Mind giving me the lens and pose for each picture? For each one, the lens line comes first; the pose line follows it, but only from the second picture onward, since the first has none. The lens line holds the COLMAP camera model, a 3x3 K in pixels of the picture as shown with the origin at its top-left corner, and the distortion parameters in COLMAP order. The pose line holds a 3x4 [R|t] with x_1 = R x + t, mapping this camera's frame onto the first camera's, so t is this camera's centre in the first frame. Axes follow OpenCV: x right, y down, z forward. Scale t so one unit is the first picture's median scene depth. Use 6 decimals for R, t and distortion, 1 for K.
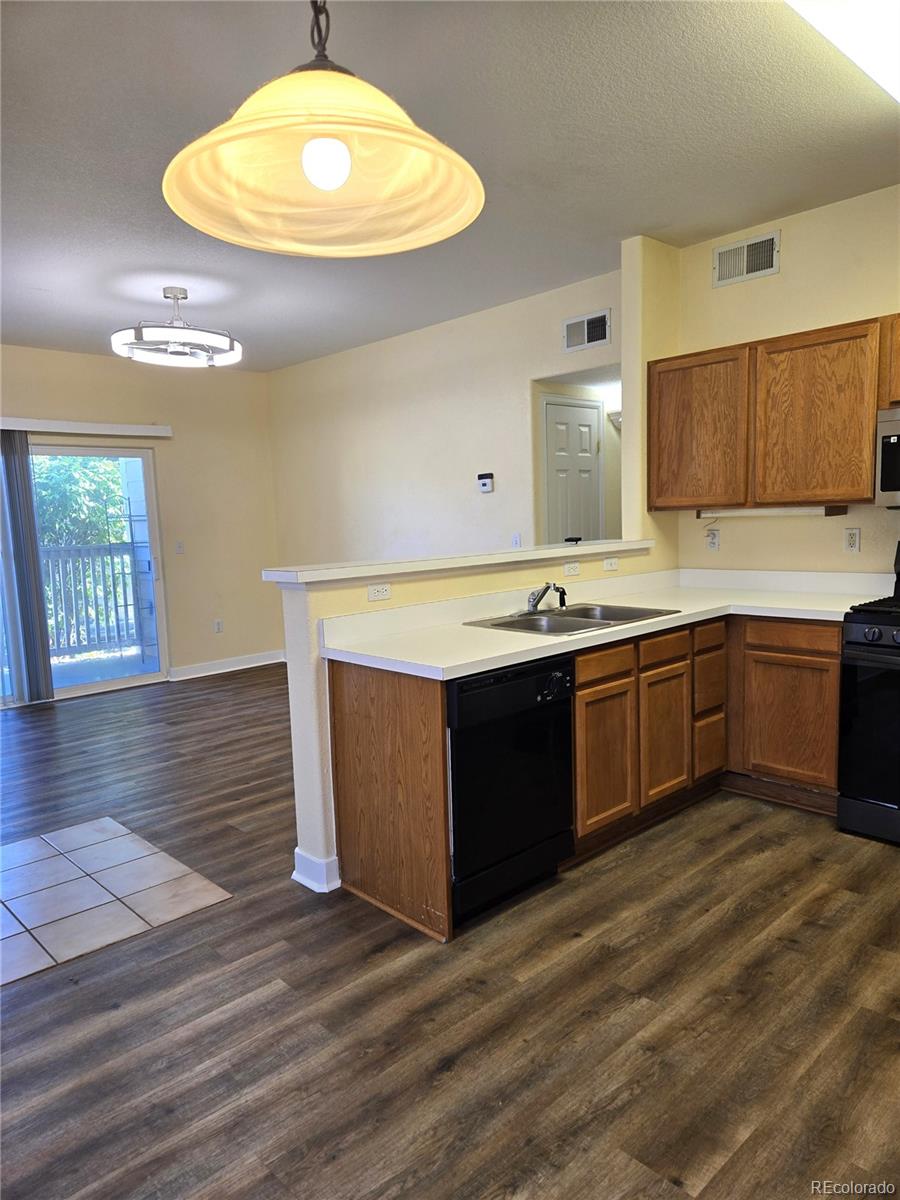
lens RADIAL K [[802.5, 0, 445.0], [0, 802.5, 610.0], [0, 0, 1]] dist [0.070469, -0.055868]
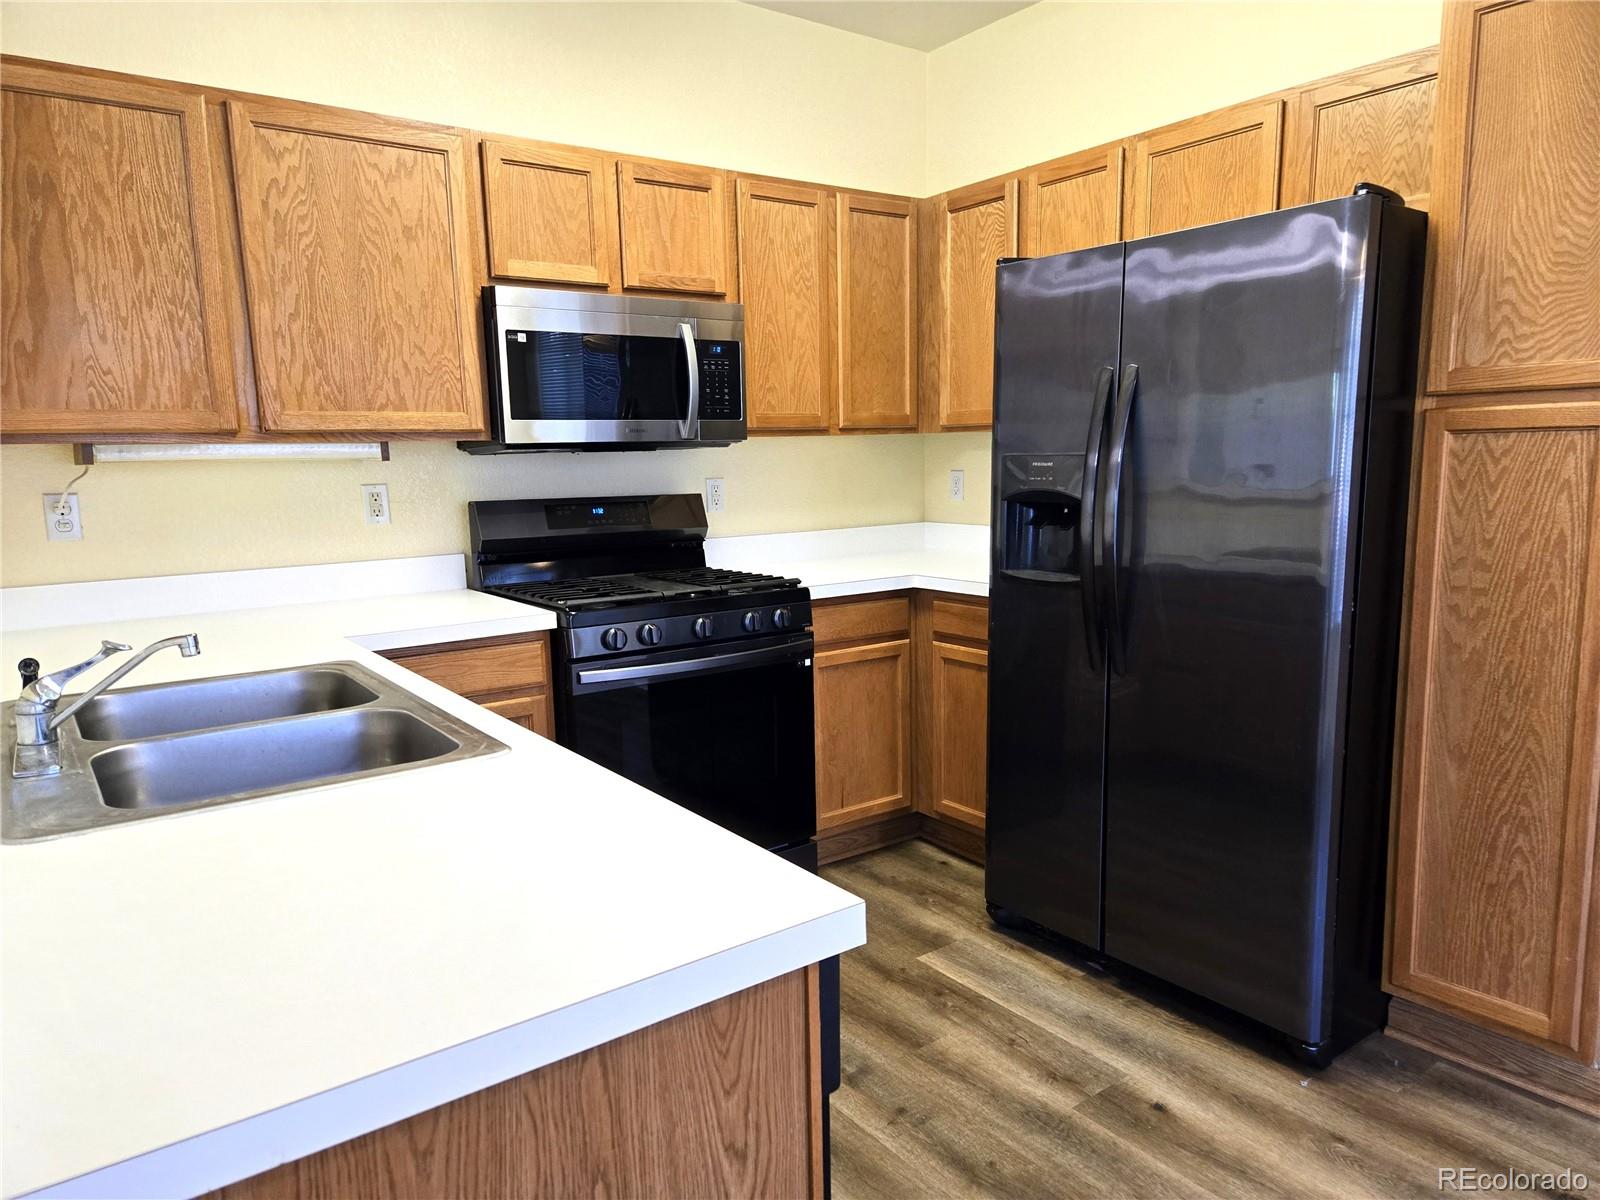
lens RADIAL K [[1070.0, 0, 806.9], [0, 1070.0, 611.8], [0, 0, 1]] dist [0.070469, -0.055868]
pose [[0.113126, -0.118963, 0.986433, -0.266407], [0.136145, 0.985298, 0.103213, -0.052887], [-0.984209, 0.122622, 0.127660, 0.673569]]
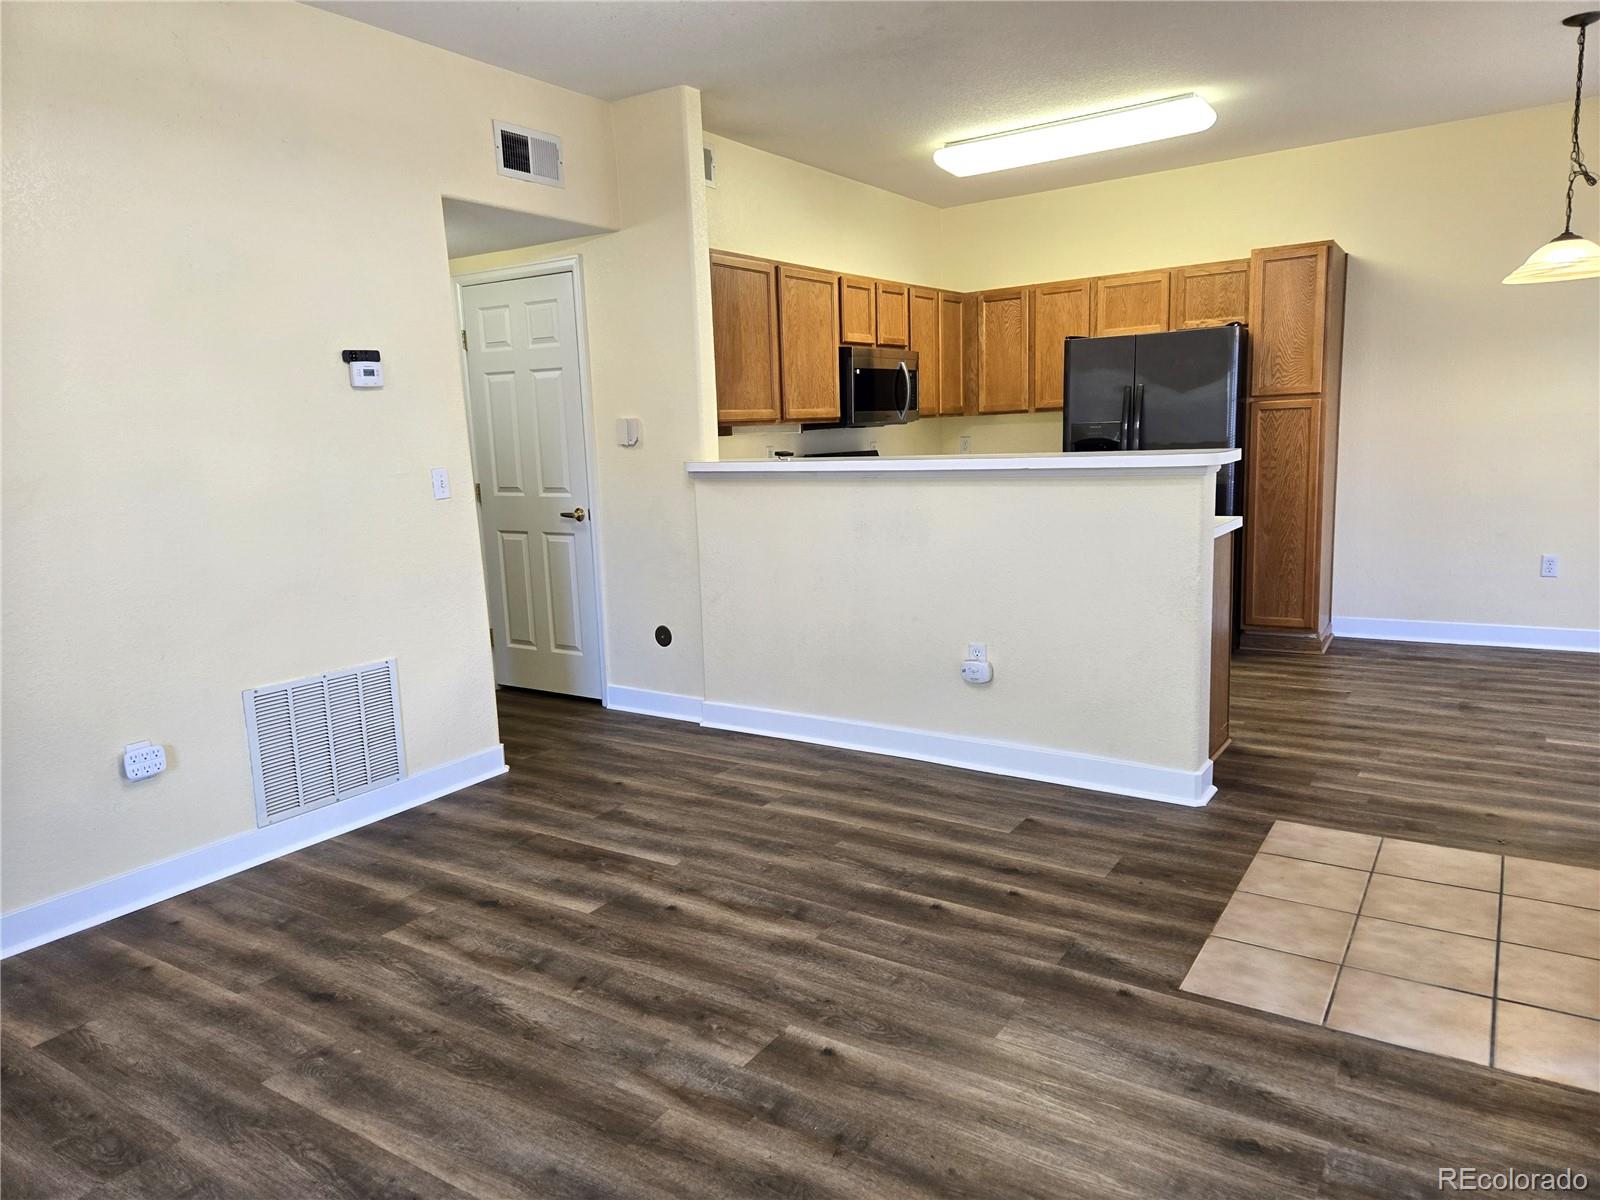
lens RADIAL K [[1064.1, 0, 800.0], [0, 1064.1, 600.0], [0, 0, 1]] dist [0.081209, -0.075143]
pose [[-0.231970, -0.112969, 0.966141, -1.069719], [0.163153, 0.974644, 0.153137, -0.124463], [-0.958943, 0.193152, -0.207657, 1.452702]]
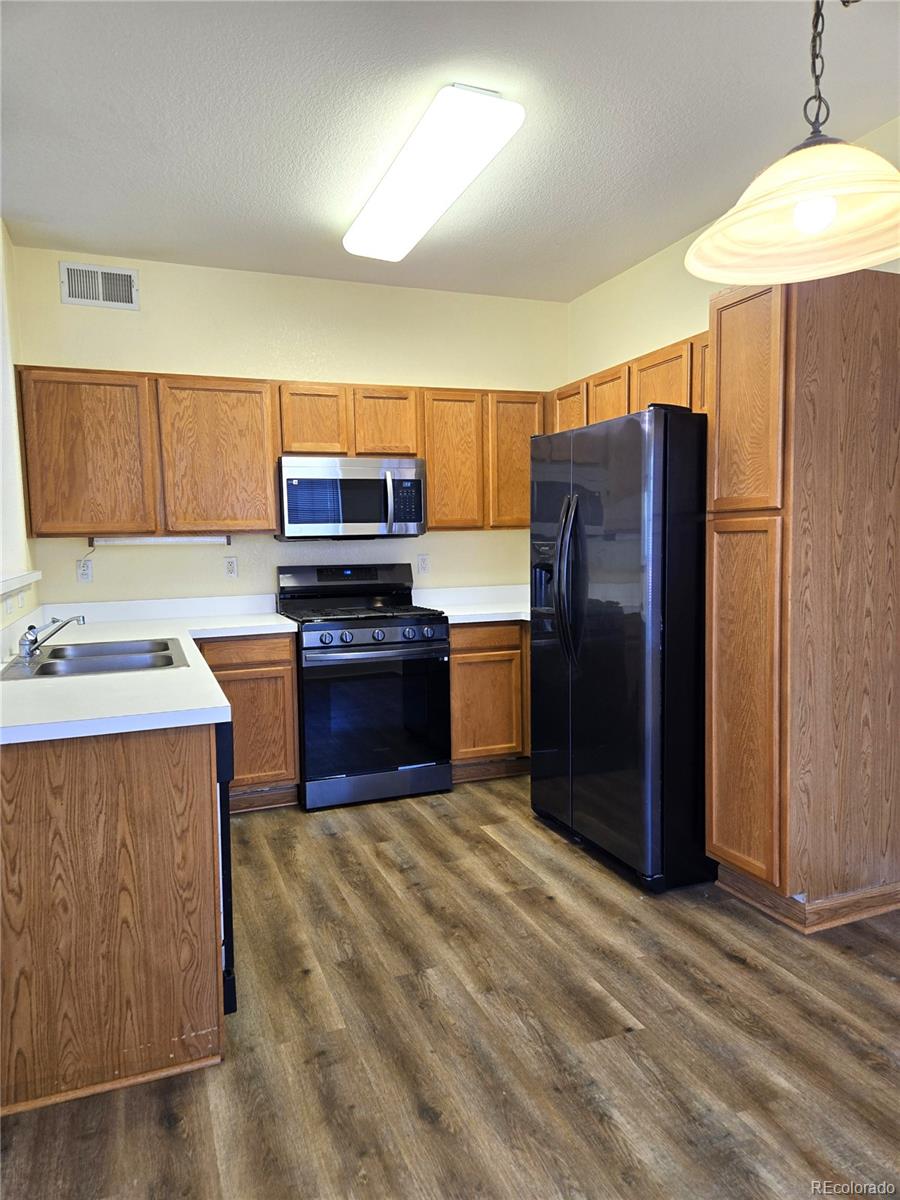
lens RADIAL K [[800.4, 0, 454.2], [0, 800.4, 599.3], [0, 0, 1]] dist [0.071312, -0.055781]
pose [[0.371793, -0.045858, 0.927182, -0.470610], [0.119840, 0.992793, 0.001048, -0.006034], [-0.920548, 0.110724, 0.374609, 0.333482]]
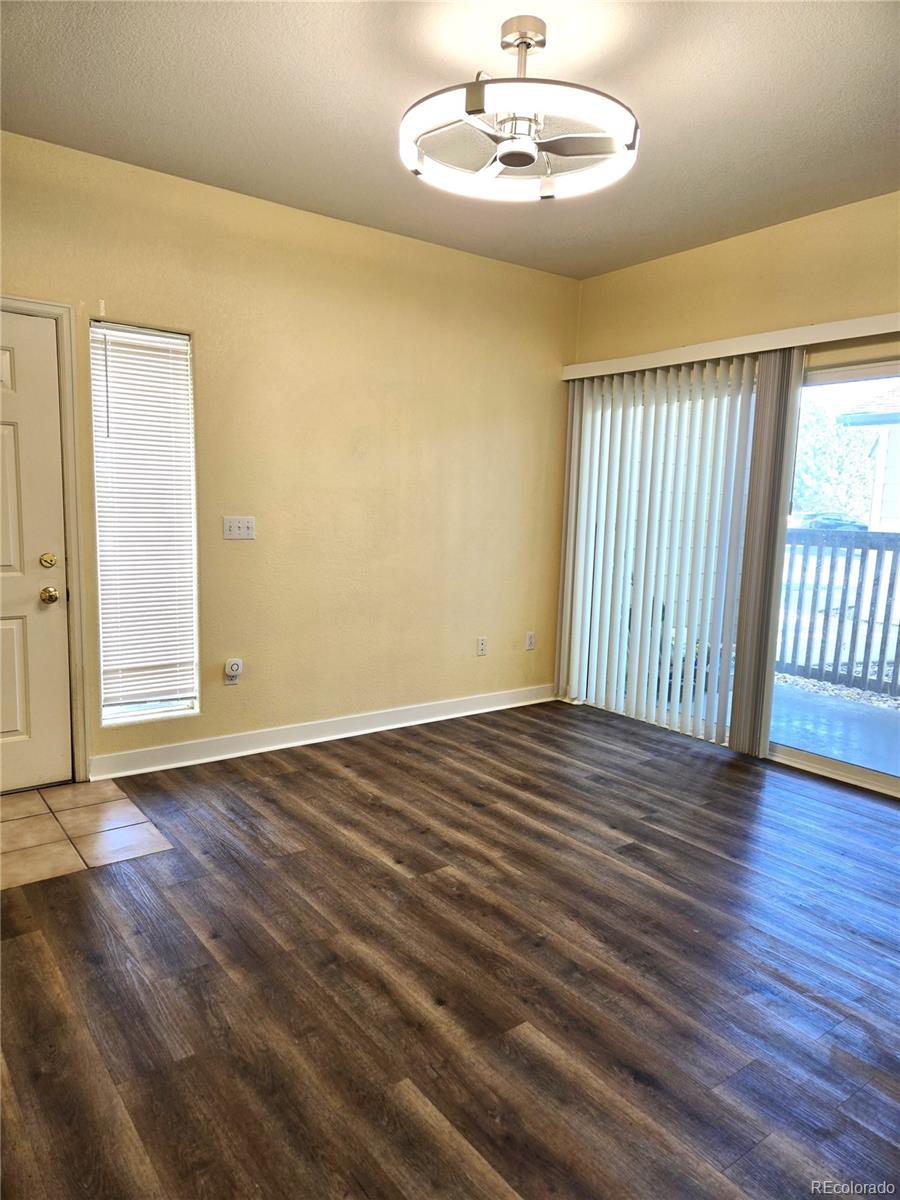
lens RADIAL K [[802.5, 0, 445.0], [0, 802.5, 610.0], [0, 0, 1]] dist [0.070469, -0.055868]
pose [[-0.110388, 0.171186, -0.979035, 0.316791], [-0.143132, 0.972049, 0.186102, -0.170263], [0.983528, 0.160674, -0.082800, 1.427149]]
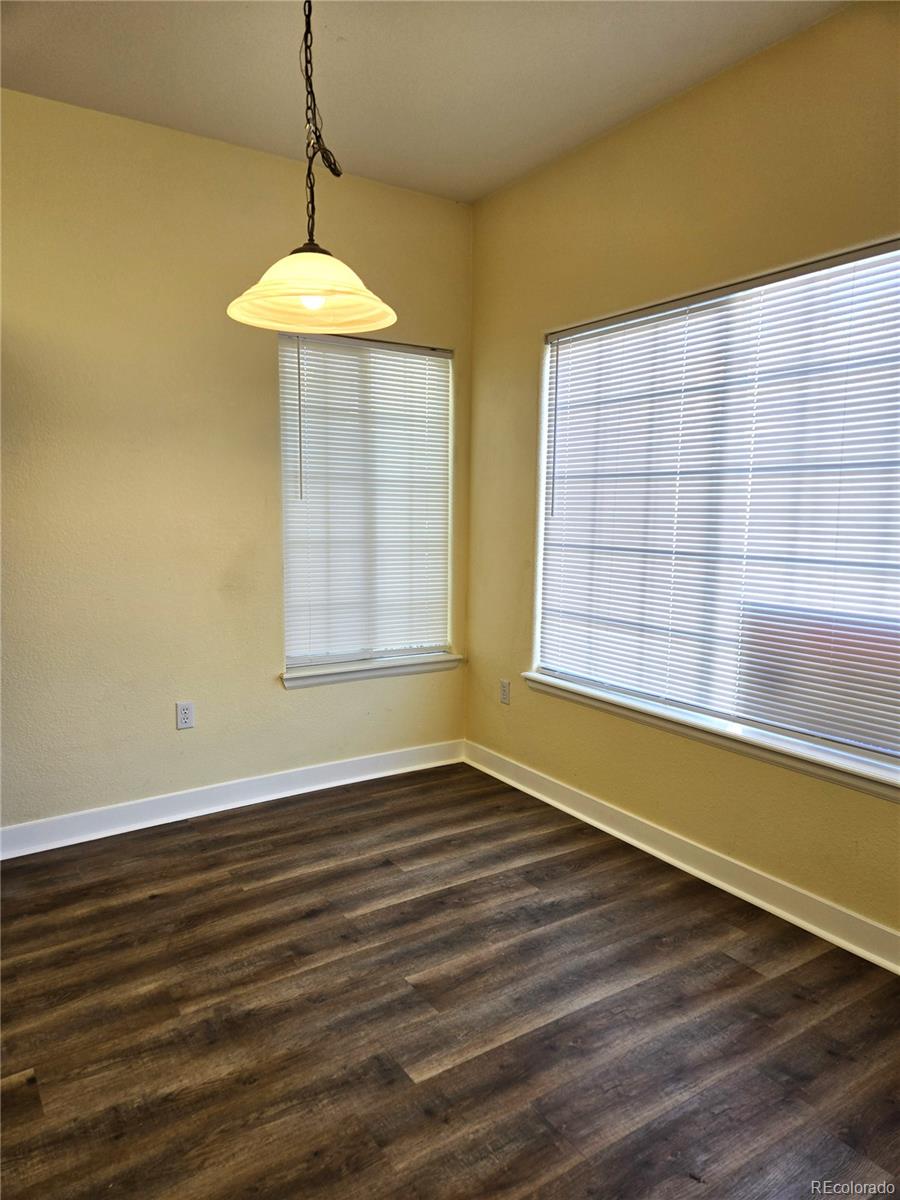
lens RADIAL K [[802.5, 0, 445.0], [0, 802.5, 610.0], [0, 0, 1]] dist [0.070469, -0.055868]
pose [[-0.986218, 0.001731, 0.165442, -0.224422], [0.042877, 0.968458, 0.245461, -0.088448], [-0.159799, 0.249172, -0.955185, 0.875704]]
